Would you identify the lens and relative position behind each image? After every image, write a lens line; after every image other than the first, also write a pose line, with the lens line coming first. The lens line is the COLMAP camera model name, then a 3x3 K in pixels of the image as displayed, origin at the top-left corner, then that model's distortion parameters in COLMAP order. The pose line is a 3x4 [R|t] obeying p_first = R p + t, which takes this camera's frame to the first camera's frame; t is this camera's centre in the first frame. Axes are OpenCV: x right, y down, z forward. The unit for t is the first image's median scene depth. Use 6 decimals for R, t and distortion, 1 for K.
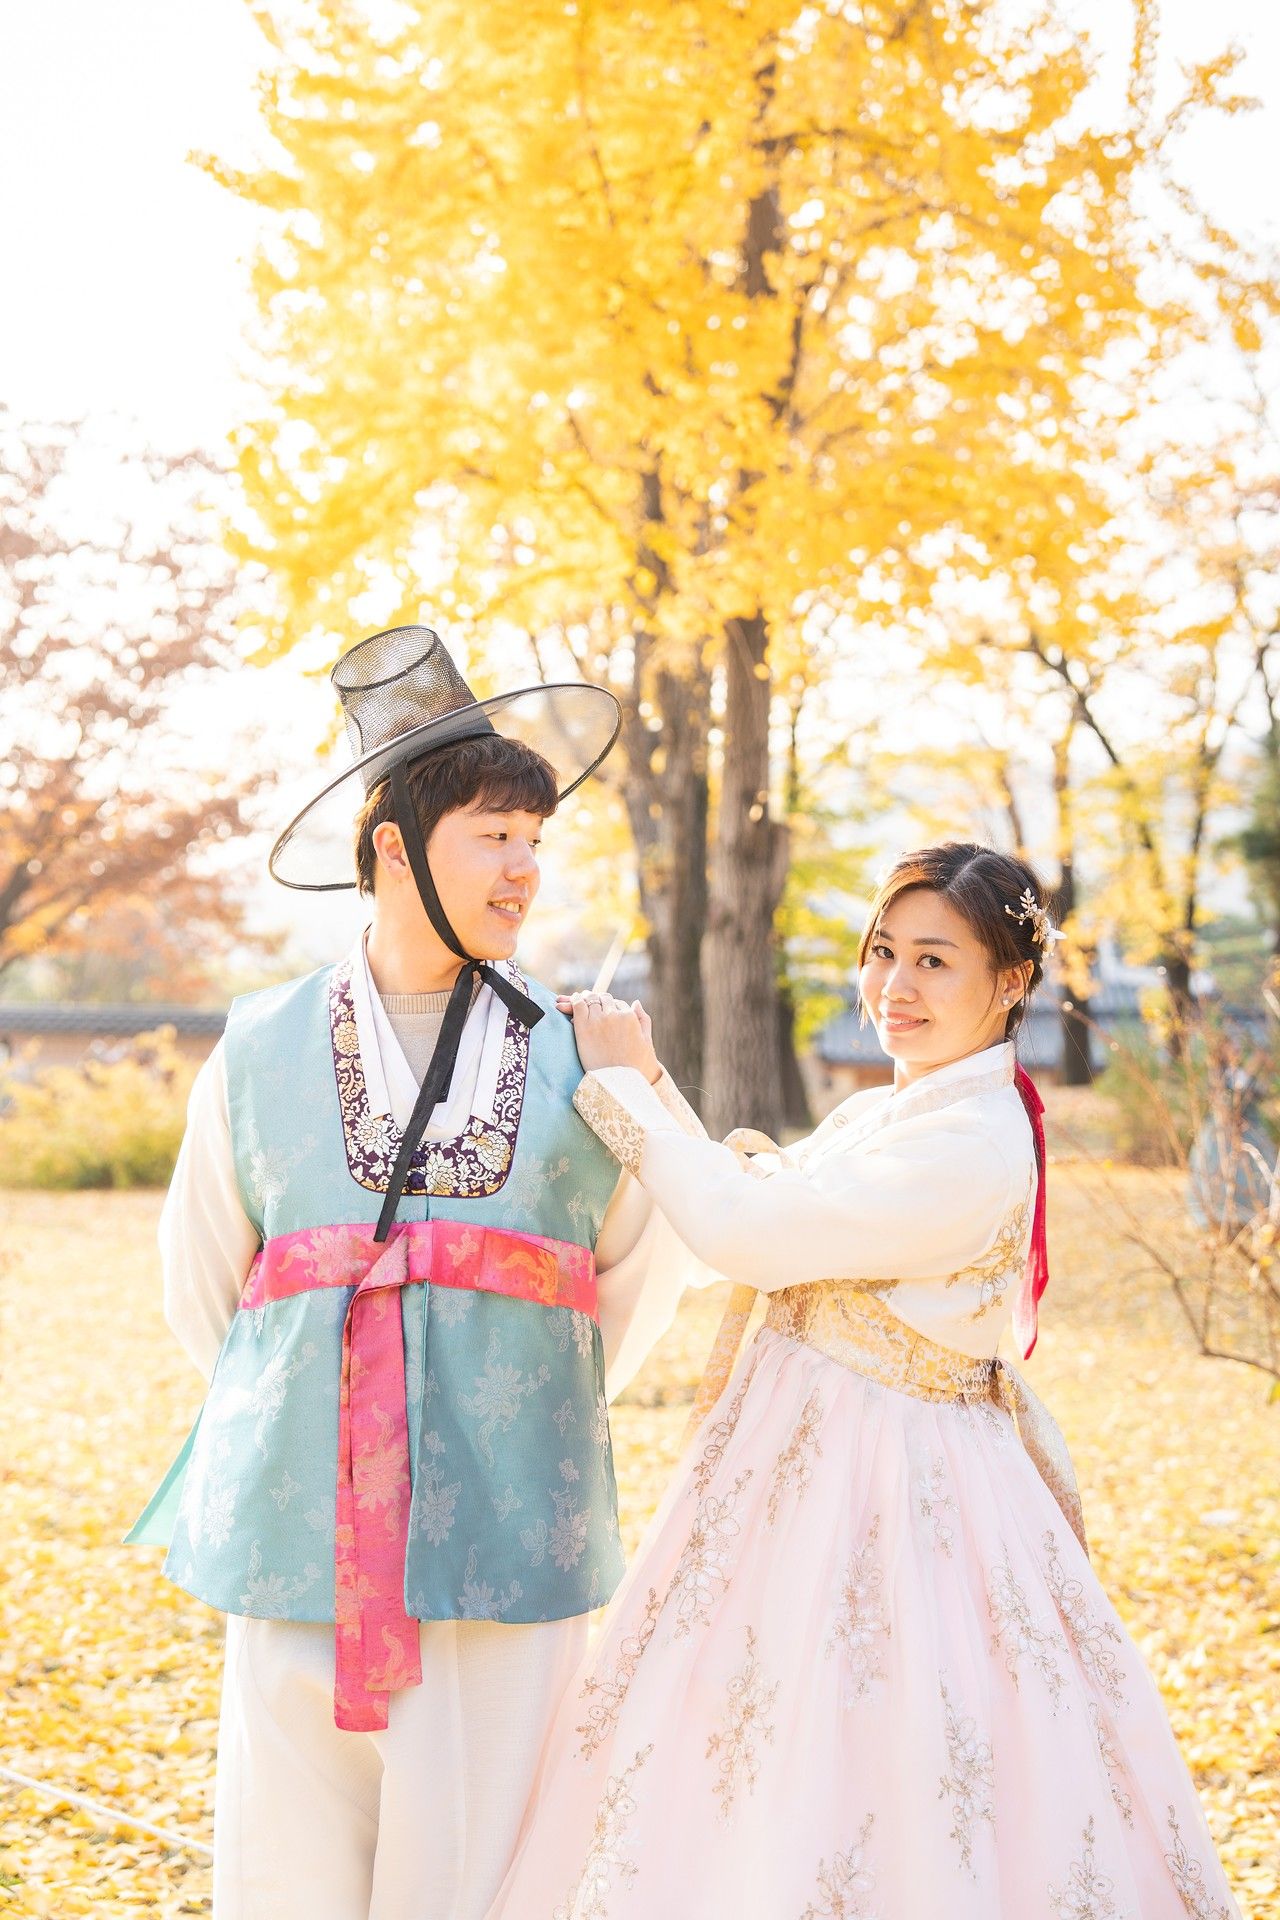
lens RADIAL K [[2405.7, 0, 640.9], [0, 2405.7, 965.1], [0, 0, 1]] dist [0.029913, 0.000000]
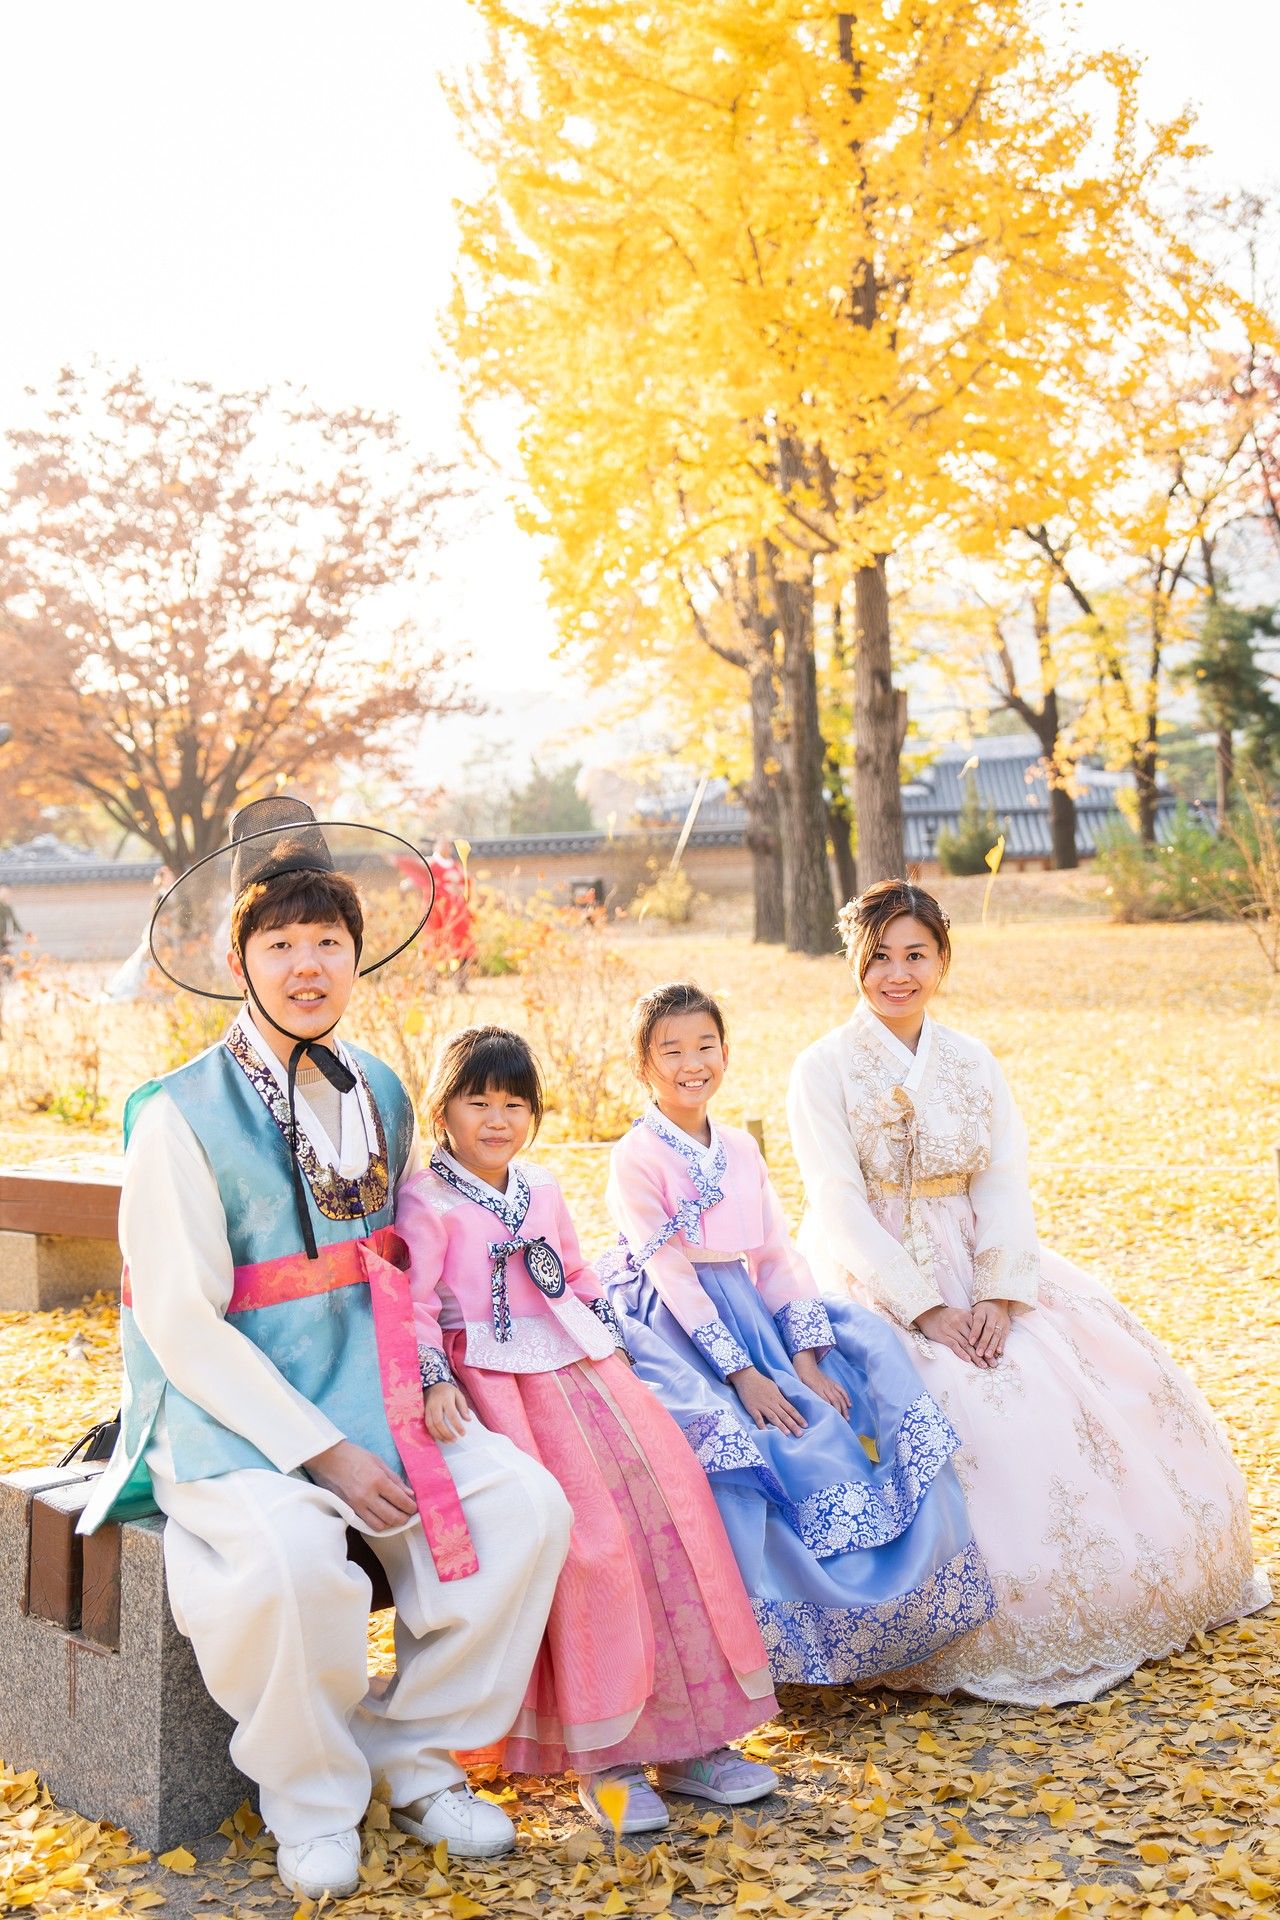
lens RADIAL K [[2110.0, 0, 642.8], [0, 2110.0, 943.2], [0, 0, 1]] dist [0.032004, 0.000000]
pose [[0.998128, -0.061142, -0.001475, -0.066104], [0.061094, 0.995659, 0.070213, -0.004027], [-0.002825, -0.070171, 0.997531, -0.175495]]
